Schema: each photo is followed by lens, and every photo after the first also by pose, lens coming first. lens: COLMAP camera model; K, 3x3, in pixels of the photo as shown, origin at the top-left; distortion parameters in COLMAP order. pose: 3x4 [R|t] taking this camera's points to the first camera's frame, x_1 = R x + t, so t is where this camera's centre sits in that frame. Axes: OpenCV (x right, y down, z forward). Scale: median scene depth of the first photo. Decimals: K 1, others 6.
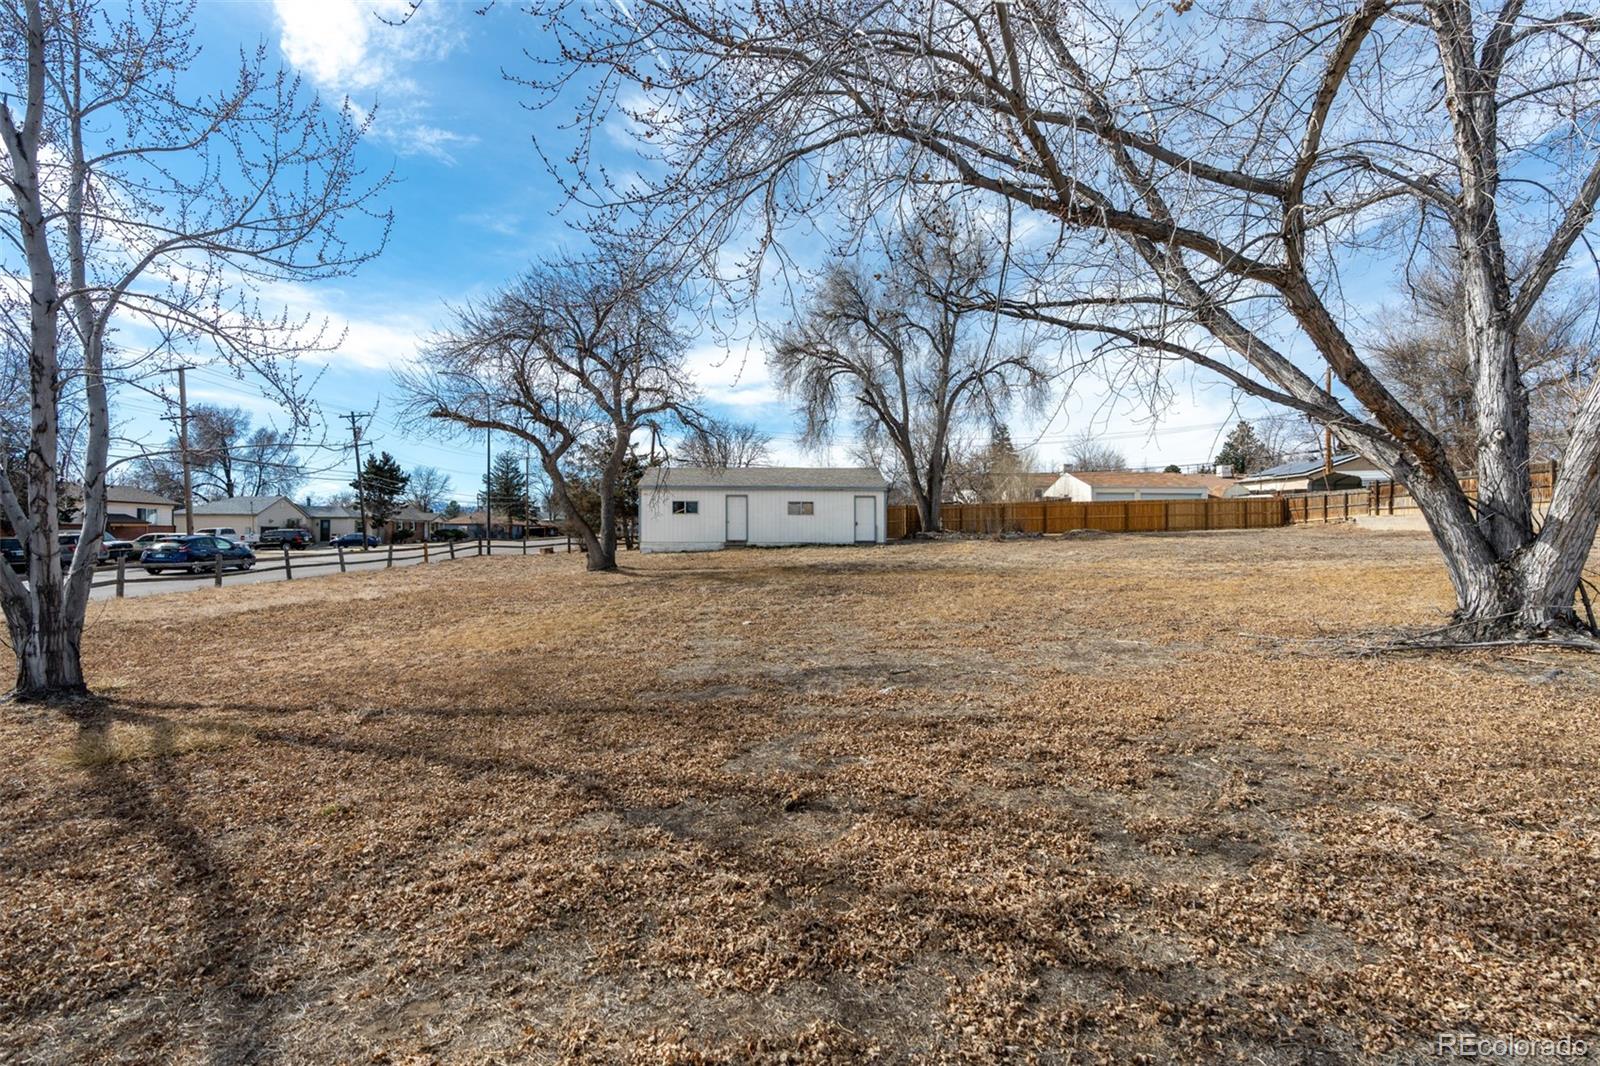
lens RADIAL K [[723.9, 0, 802.7], [0, 723.9, 527.4], [0, 0, 1]] dist [-0.013297, -0.000121]
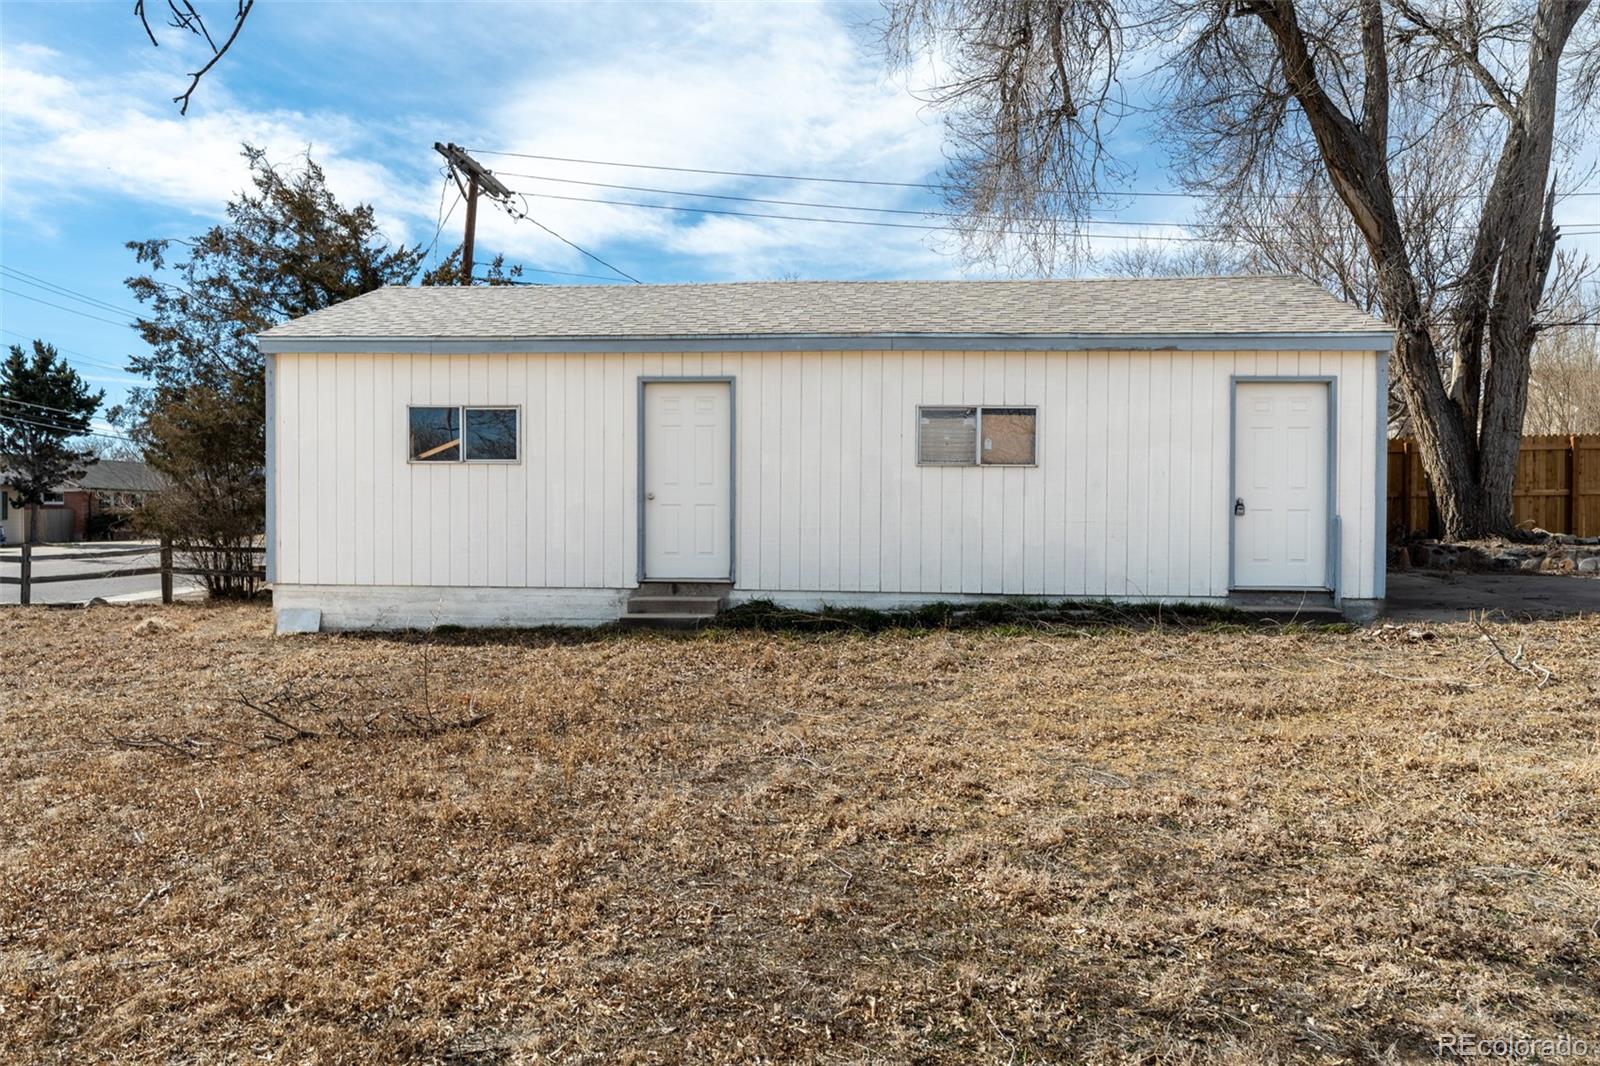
lens RADIAL K [[1274.2, 0, 804.3], [0, 1274.2, 532.0], [0, 0, 1]] dist [-0.008605, -0.000504]
pose [[0.993374, 0.006451, -0.114748, -0.009909], [-0.004195, 0.999793, 0.019892, -0.005259], [0.114852, -0.019279, 0.993195, 0.614110]]
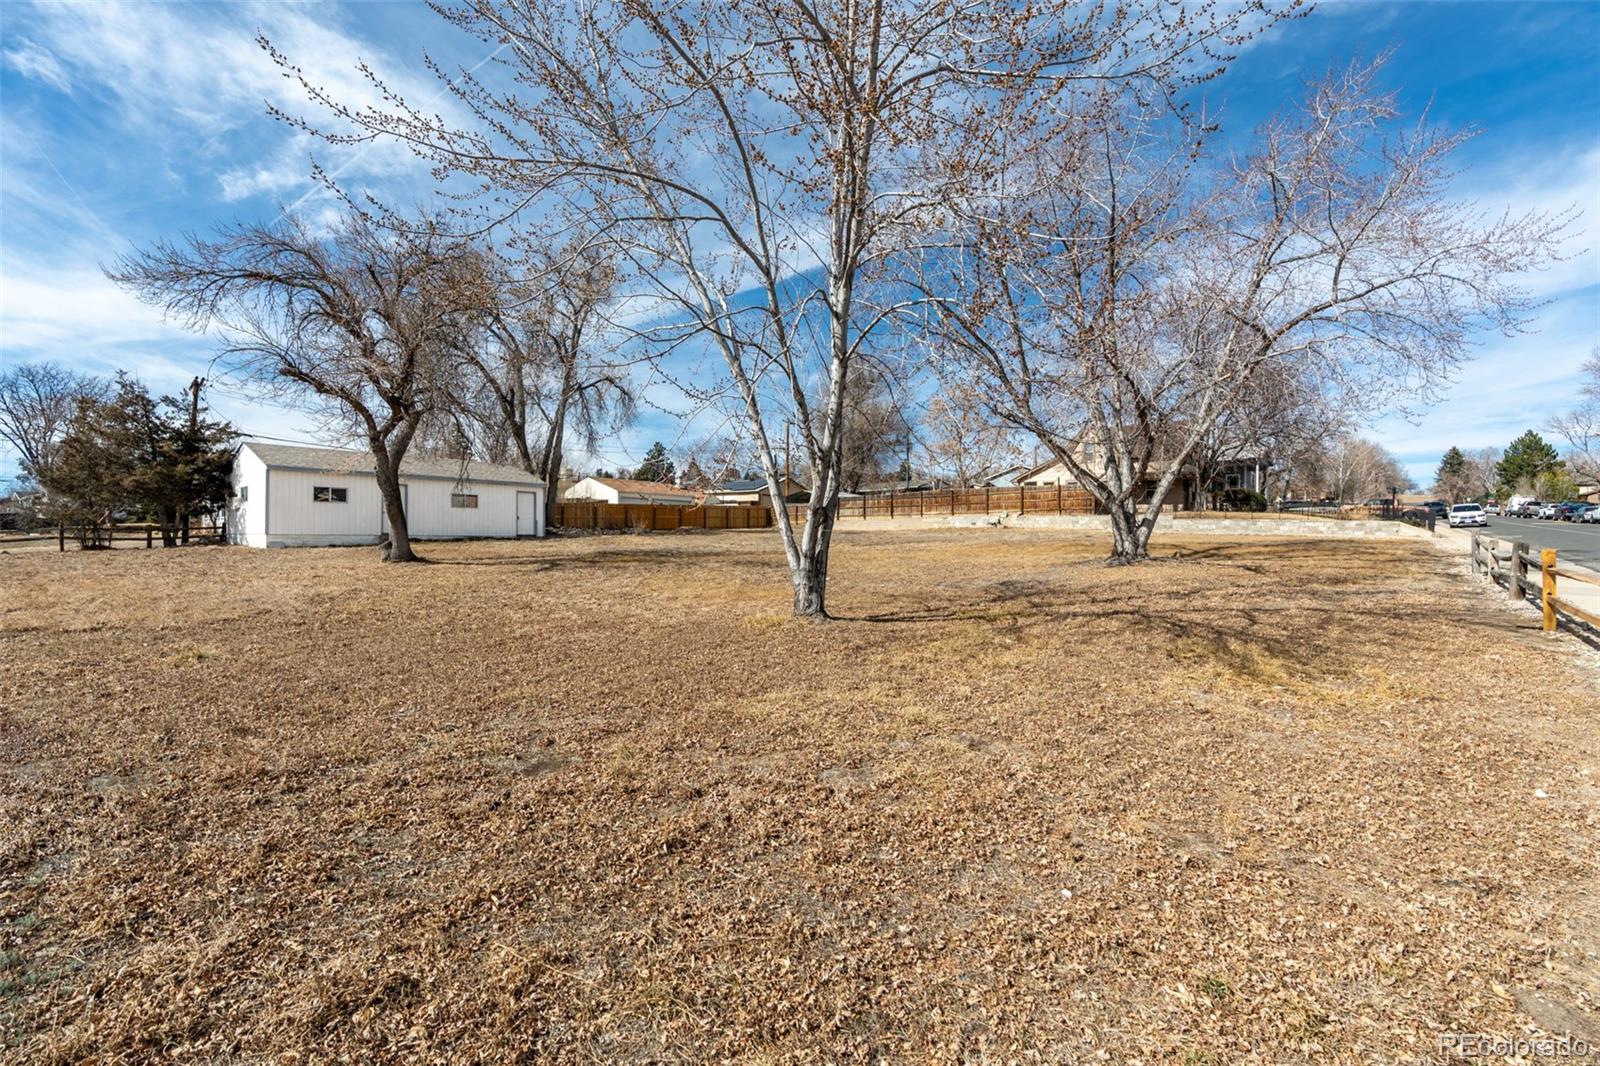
lens RADIAL K [[723.9, 0, 791.2], [0, 723.9, 539.2], [0, 0, 1]] dist [-0.013297, -0.000121]
pose [[0.686083, 0.001736, 0.727521, -0.411021], [-0.010750, 0.999912, 0.007752, 0.013117], [-0.727444, -0.013139, 0.686041, 0.002778]]
